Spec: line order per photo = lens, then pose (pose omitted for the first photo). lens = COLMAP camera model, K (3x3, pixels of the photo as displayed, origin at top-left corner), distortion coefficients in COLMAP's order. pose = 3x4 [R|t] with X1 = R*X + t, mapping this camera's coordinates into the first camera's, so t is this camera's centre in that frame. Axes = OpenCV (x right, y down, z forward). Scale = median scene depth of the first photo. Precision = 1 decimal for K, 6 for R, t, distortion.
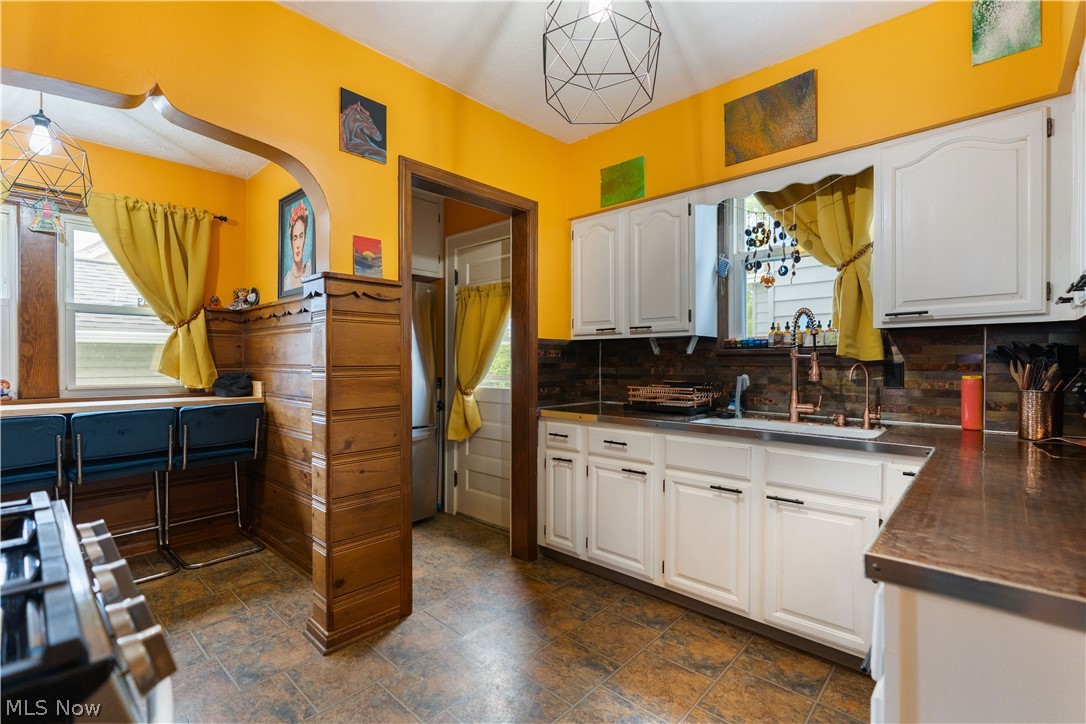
lens RADIAL K [[485.4, 0, 550.0], [0, 485.4, 365.0], [0, 0, 1]] dist [0.001605, 0.000931]
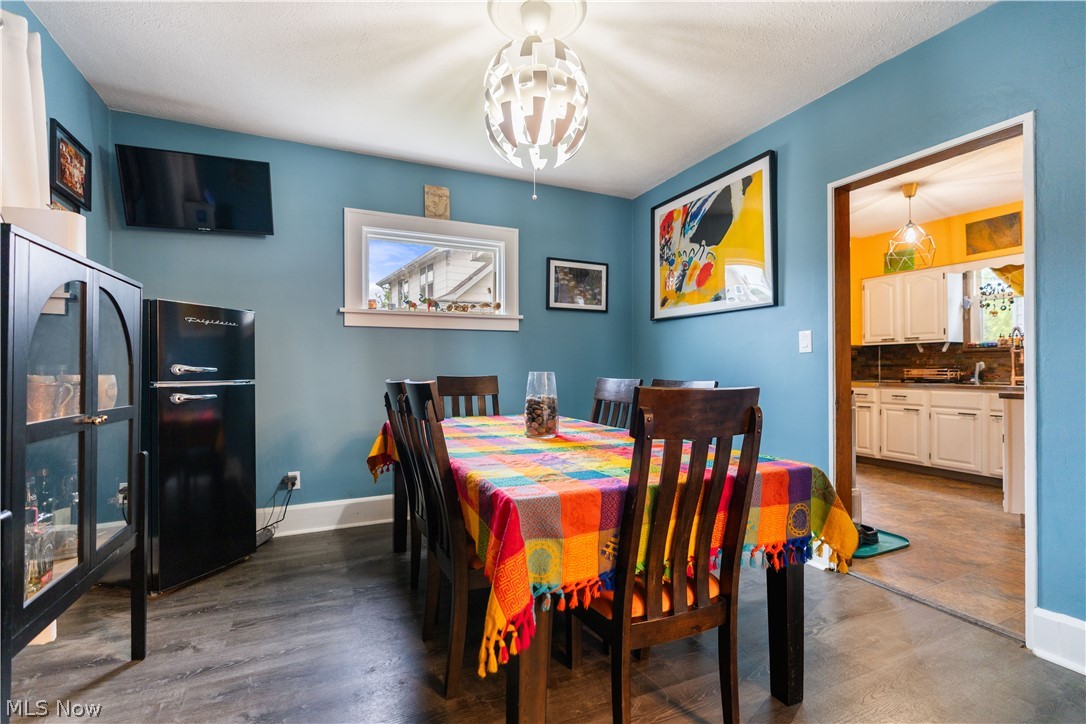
lens RADIAL K [[485.4, 0, 550.0], [0, 485.4, 365.0], [0, 0, 1]] dist [0.001605, 0.000931]
pose [[0.924543, -0.004572, -0.381051, -0.436715], [-0.000926, 0.999898, -0.014244, 0.061978], [0.381077, 0.013522, 0.924444, -1.415885]]
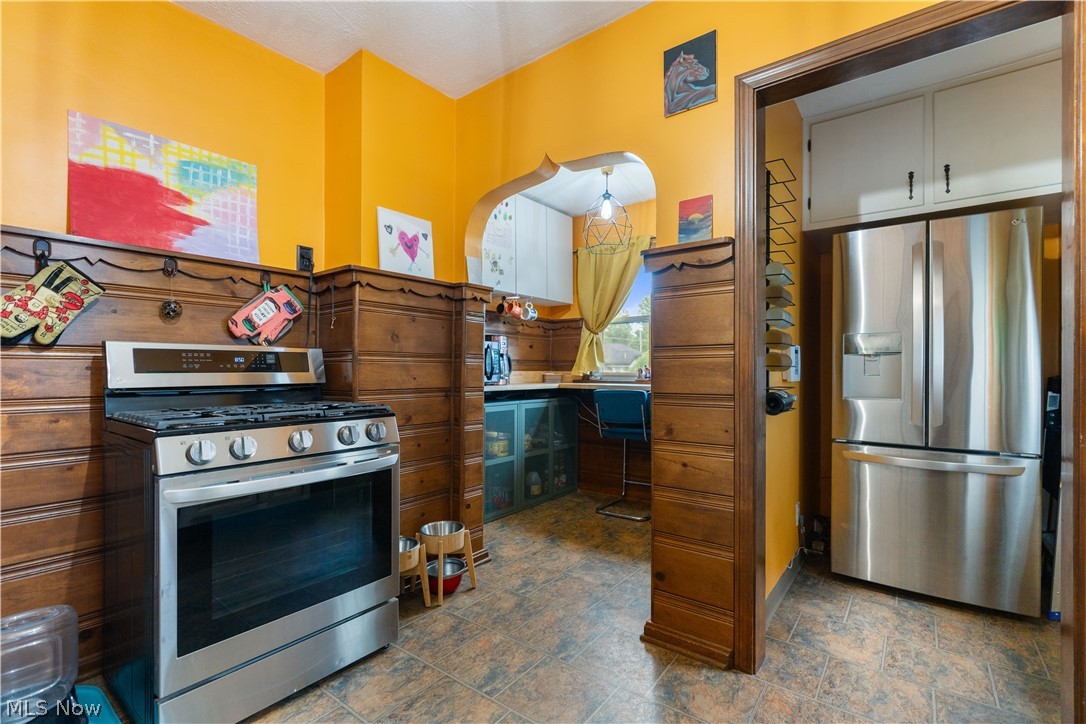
lens RADIAL K [[485.4, 0, 550.0], [0, 485.4, 365.0], [0, 0, 1]] dist [0.001605, 0.000931]
pose [[0.096270, -0.005343, -0.995341, 0.329662], [-0.007334, 0.999955, -0.006077, 0.031487], [0.995328, 0.007885, 0.096226, 0.467734]]
